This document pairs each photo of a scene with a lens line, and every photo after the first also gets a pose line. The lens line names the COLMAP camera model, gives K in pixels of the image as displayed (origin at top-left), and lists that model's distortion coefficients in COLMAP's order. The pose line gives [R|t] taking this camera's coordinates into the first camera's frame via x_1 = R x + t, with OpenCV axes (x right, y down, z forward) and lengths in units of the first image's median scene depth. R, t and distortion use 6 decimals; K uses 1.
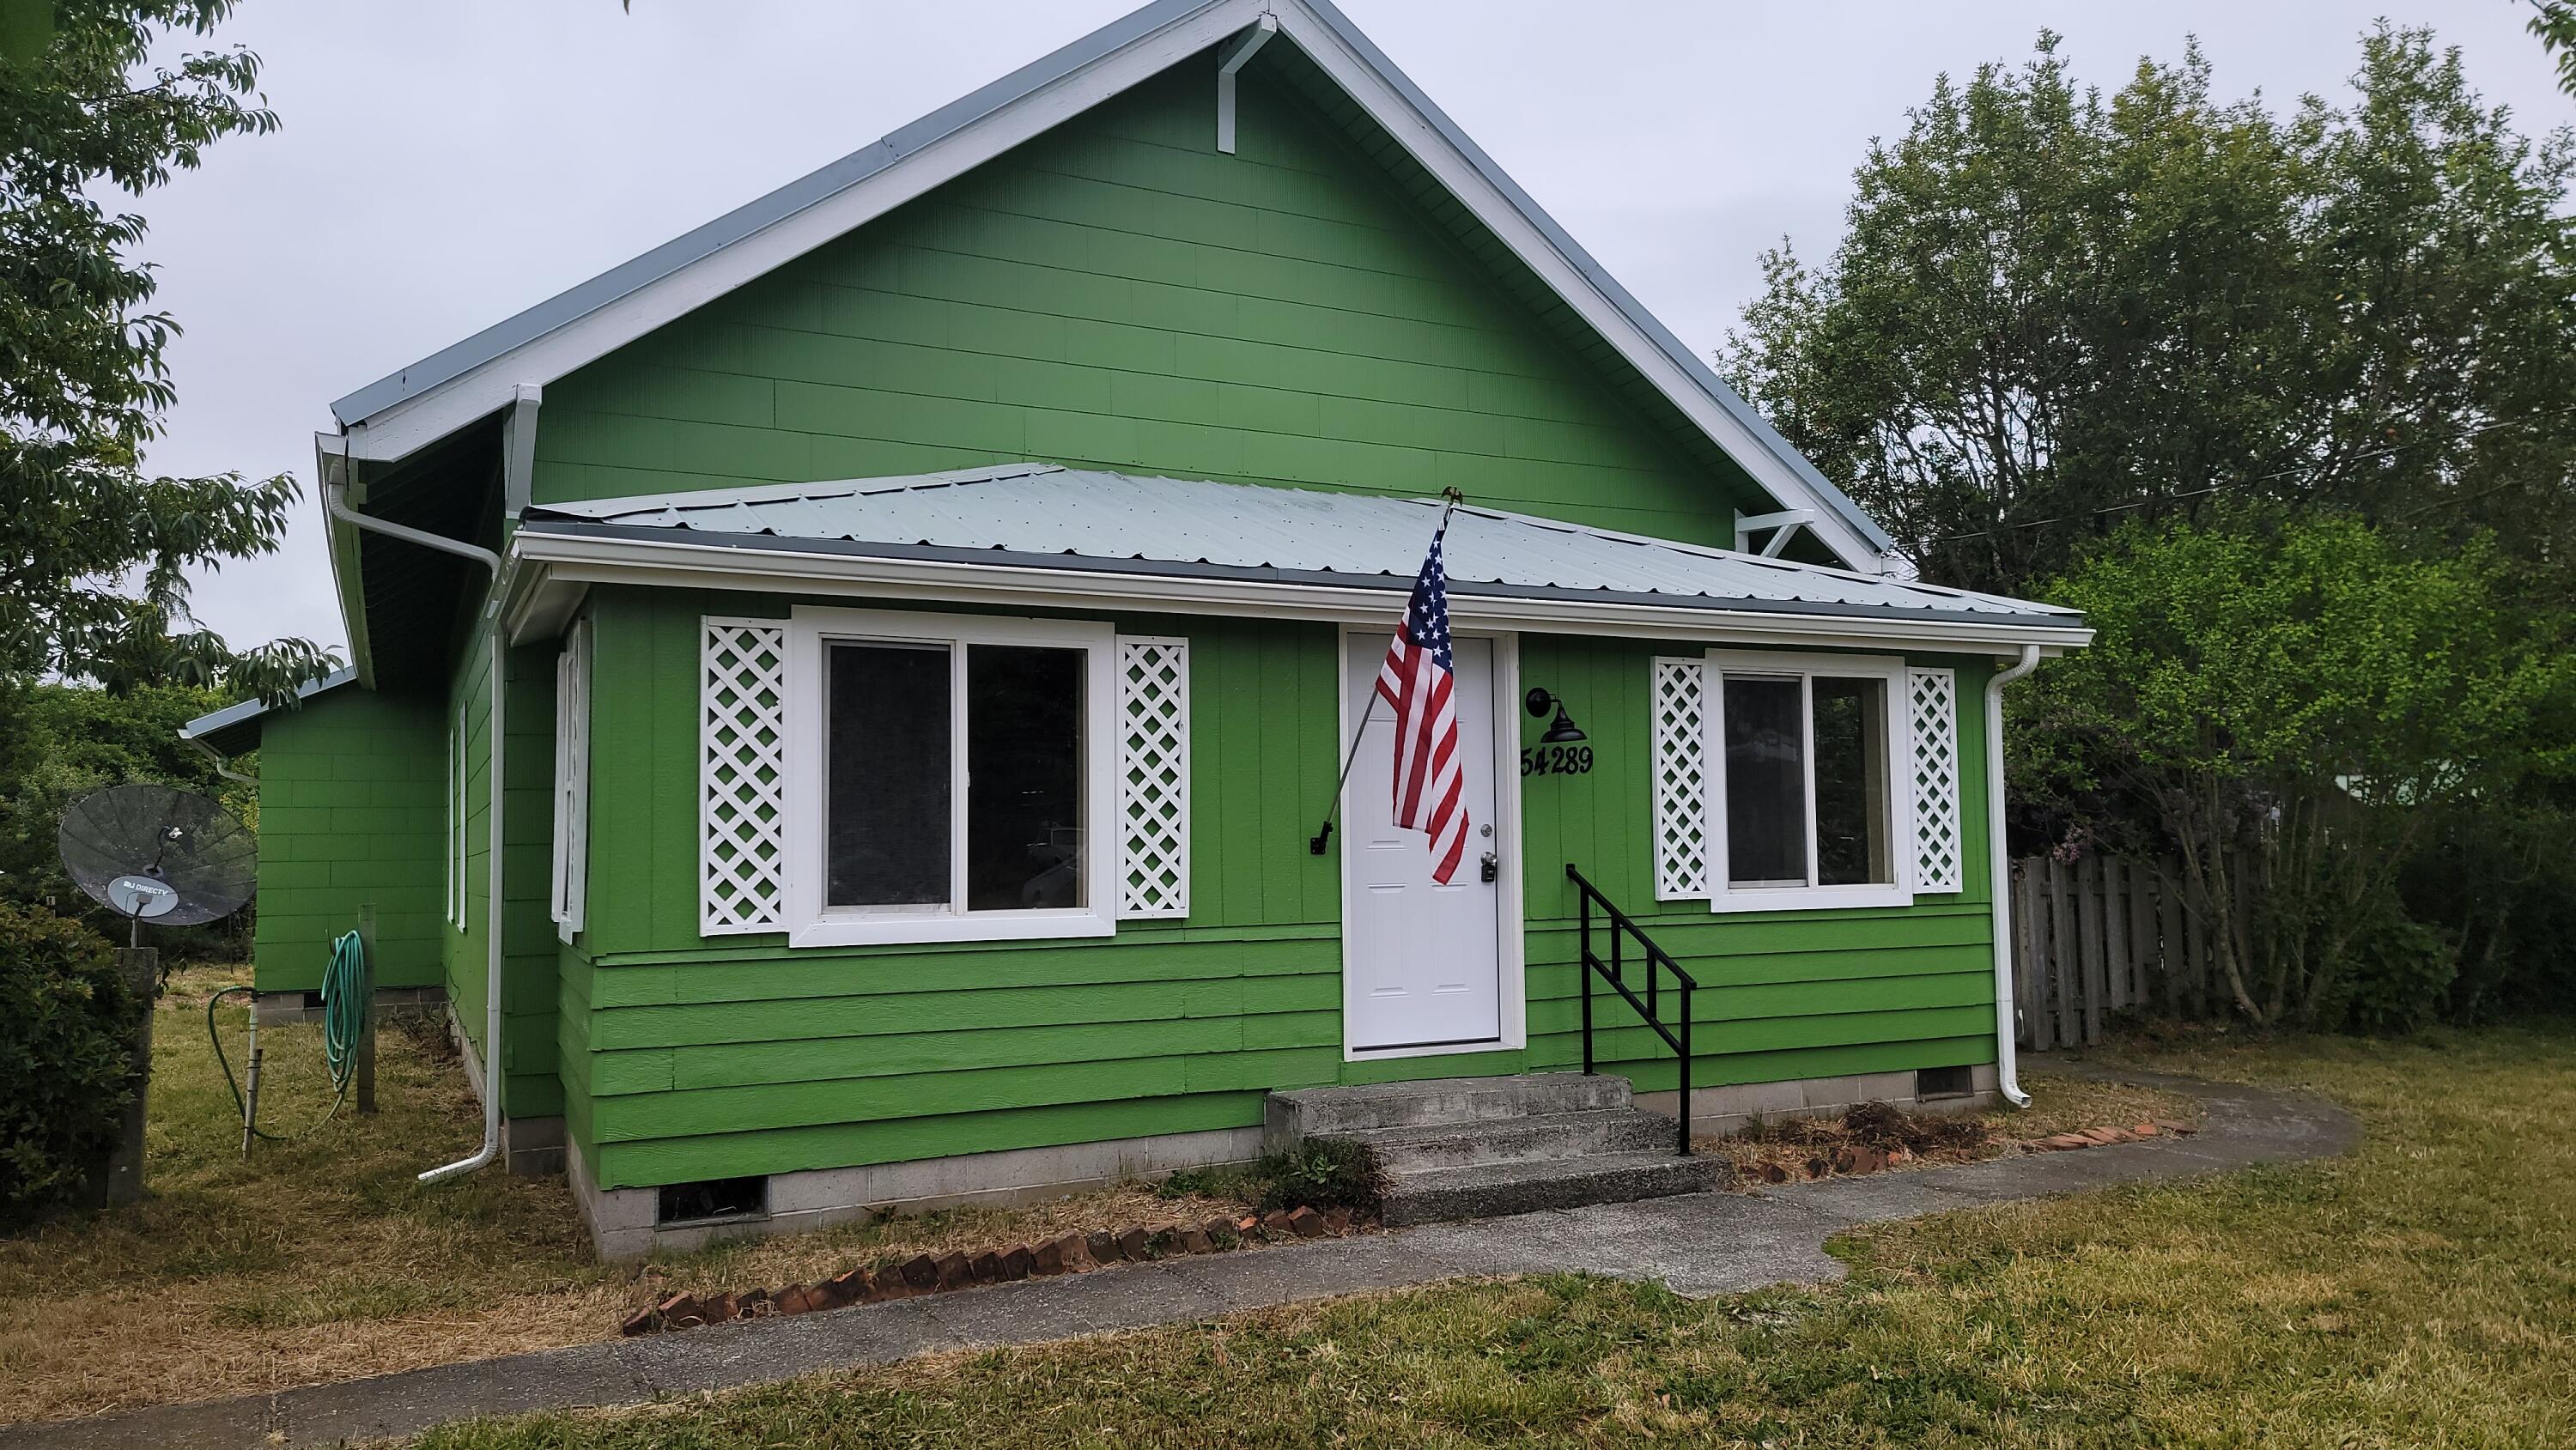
lens RADIAL K [[1785.2, 0, 1324.0], [0, 1785.2, 750.2], [0, 0, 1]] dist [0.090798, -0.077496]
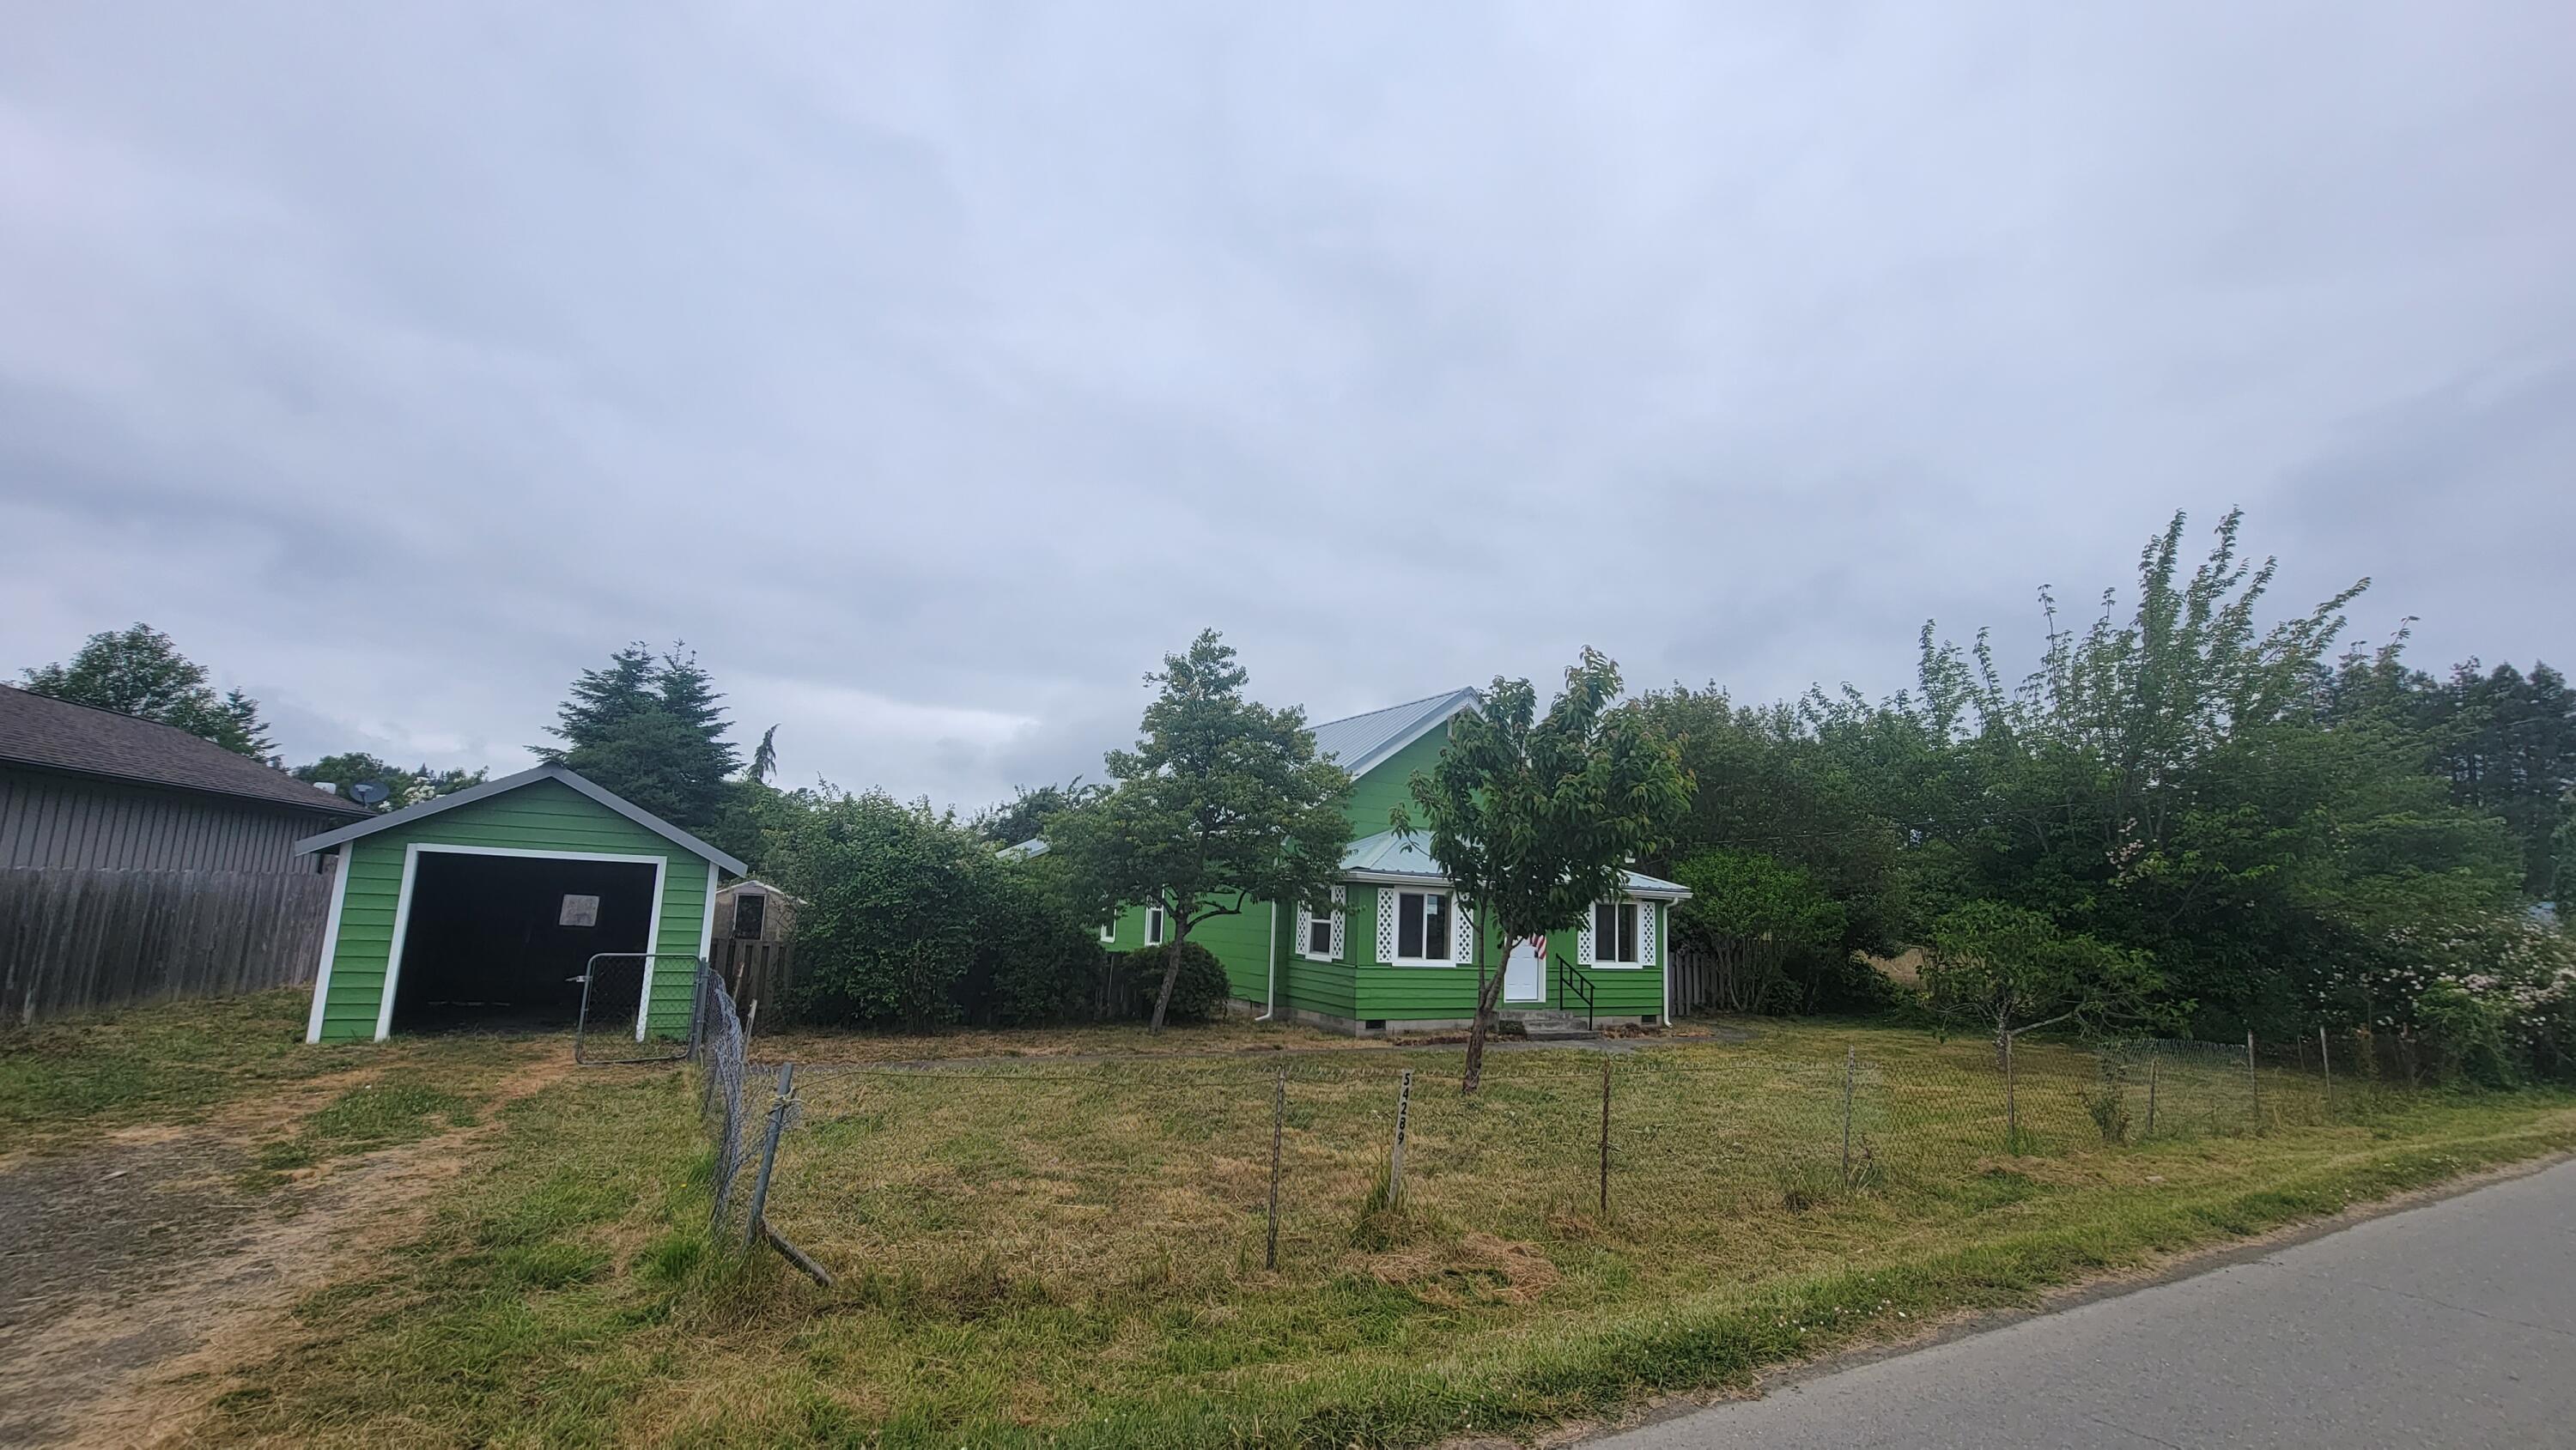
lens RADIAL K [[1043.8, 0, 1293.5], [0, 1043.8, 745.5], [0, 0, 1]] dist [-0.002993, 0.000130]
pose [[0.997344, 0.062804, 0.036885, -0.559058], [-0.058898, 0.993359, -0.098840, -0.130170], [-0.042847, 0.096405, 0.994419, -1.282446]]
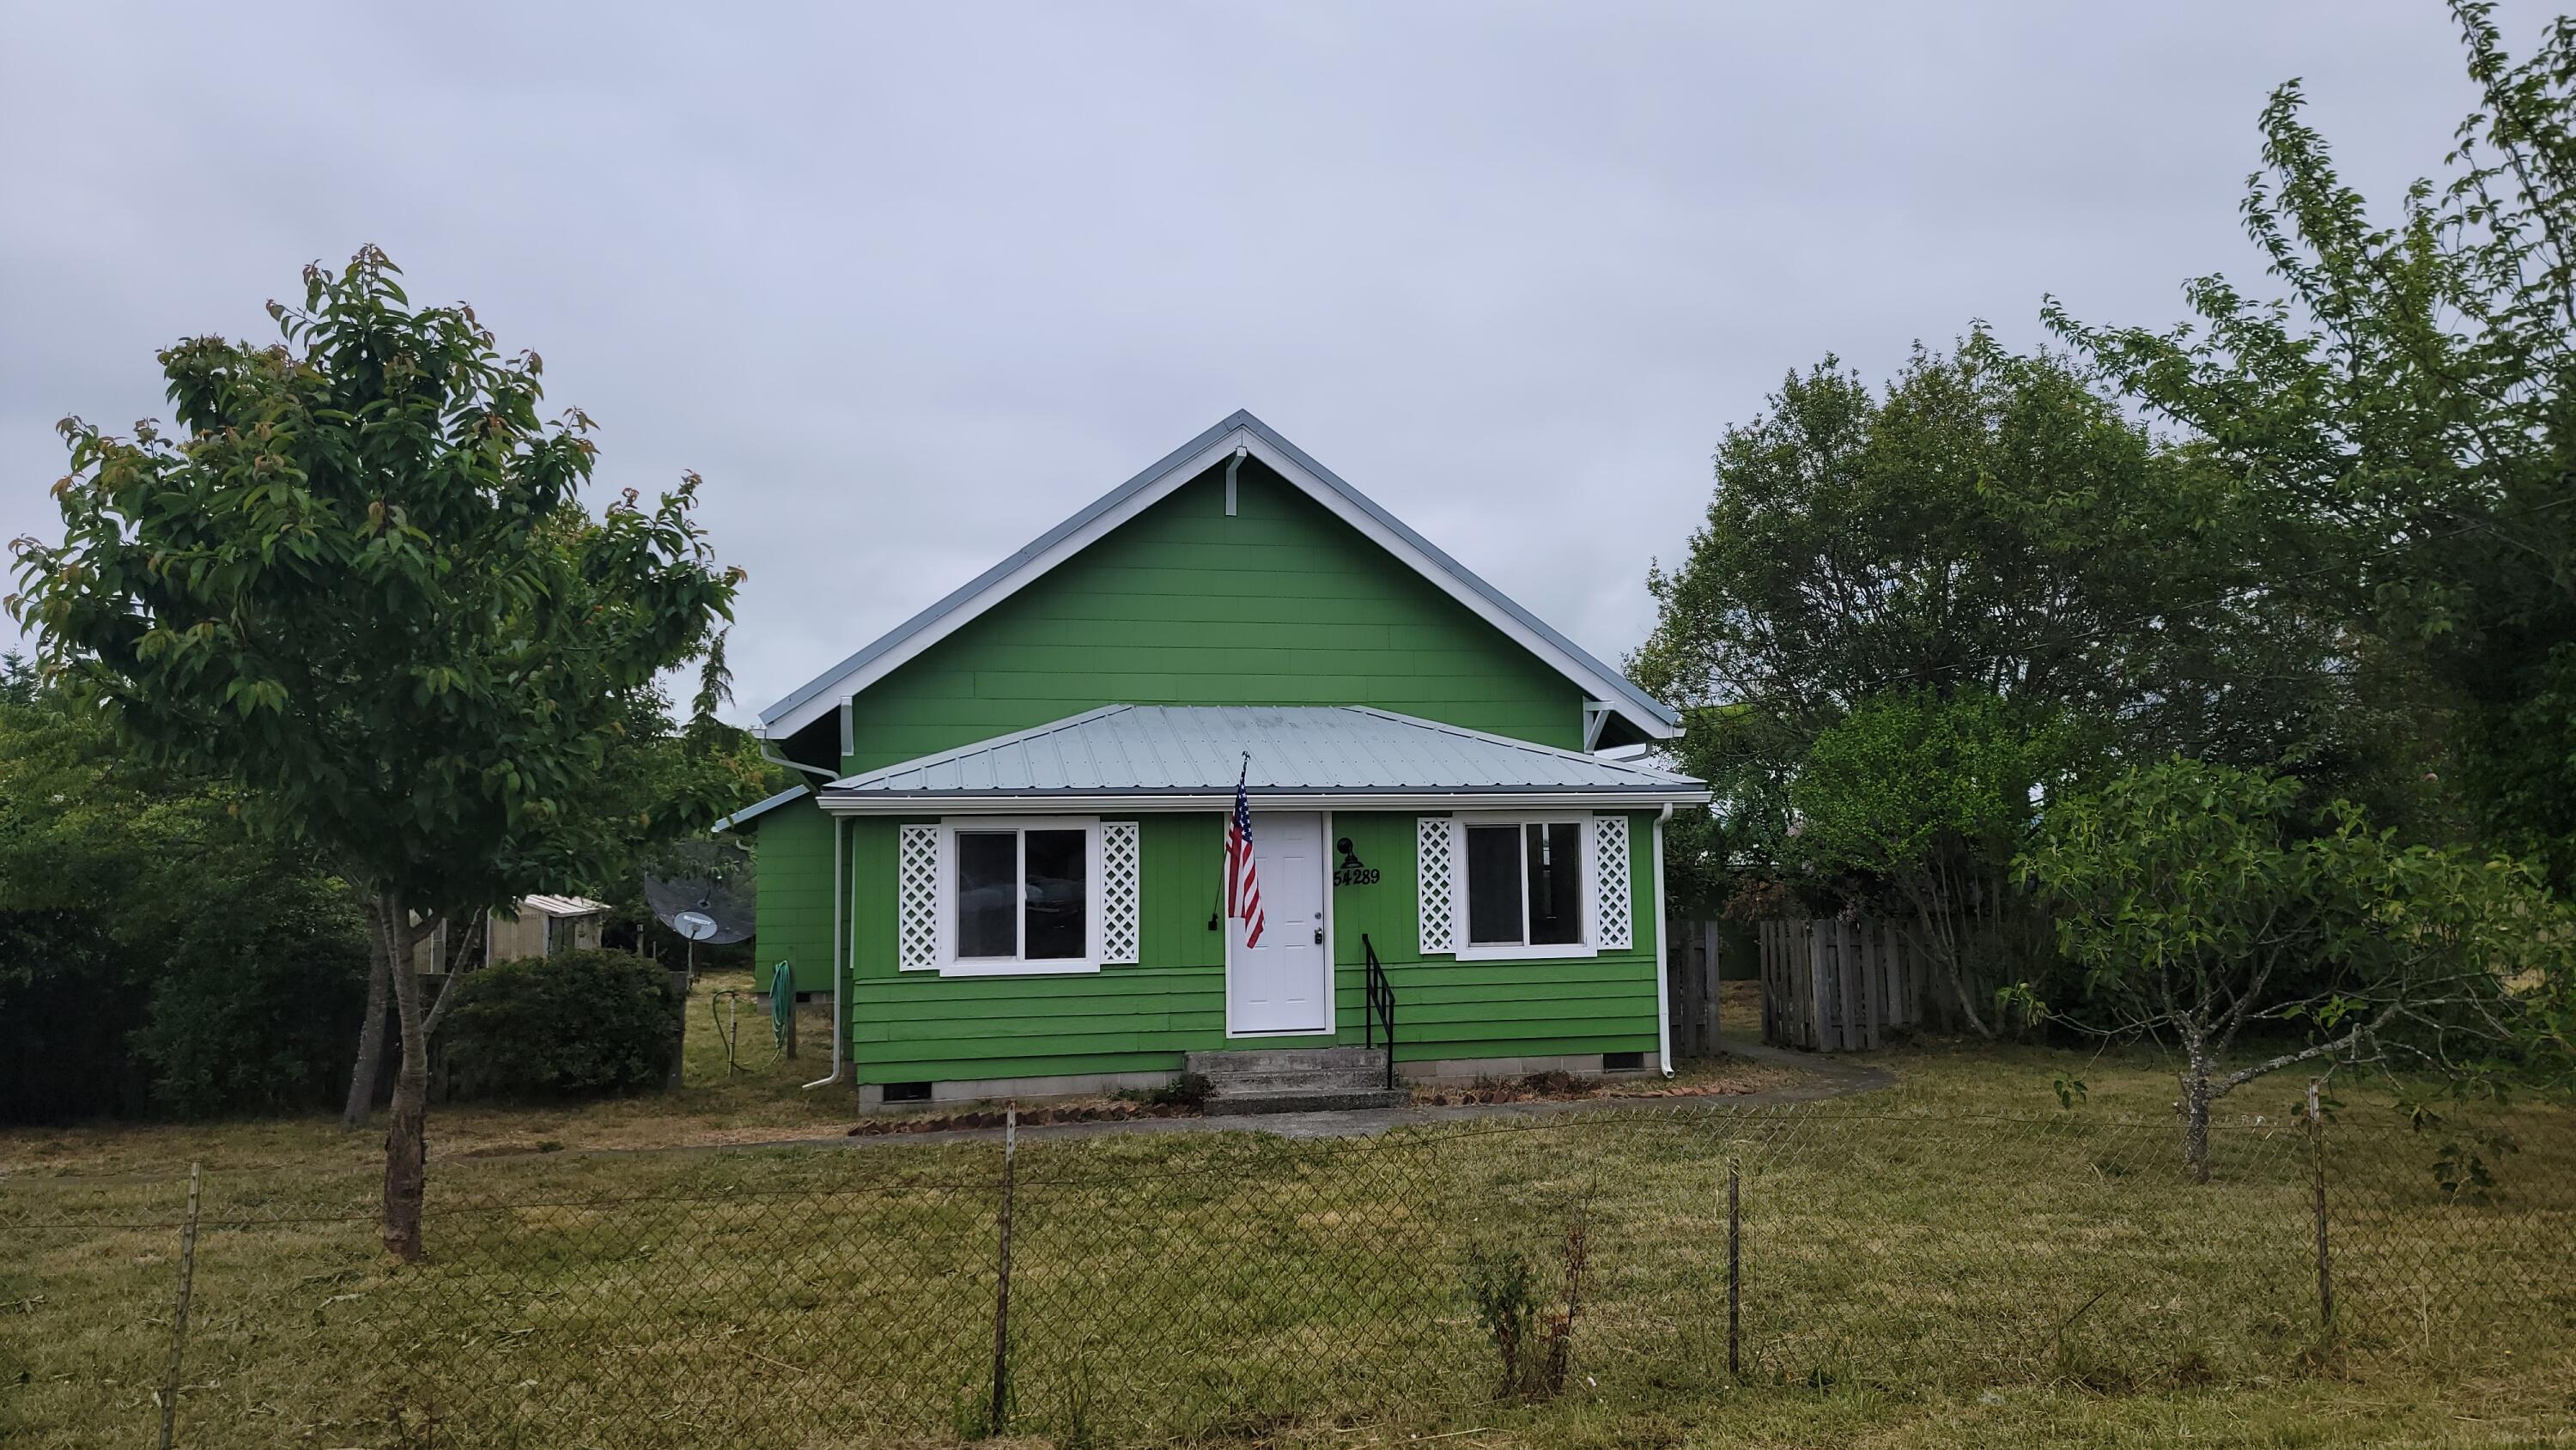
lens RADIAL K [[1785.2, 0, 1311.7], [0, 1785.2, 731.8], [0, 0, 1]] dist [0.090798, -0.077496]
pose [[0.968850, -0.020822, -0.246770, 0.575742], [0.016295, 0.999660, -0.020374, -0.113823], [0.247110, 0.015718, 0.968860, -0.839945]]
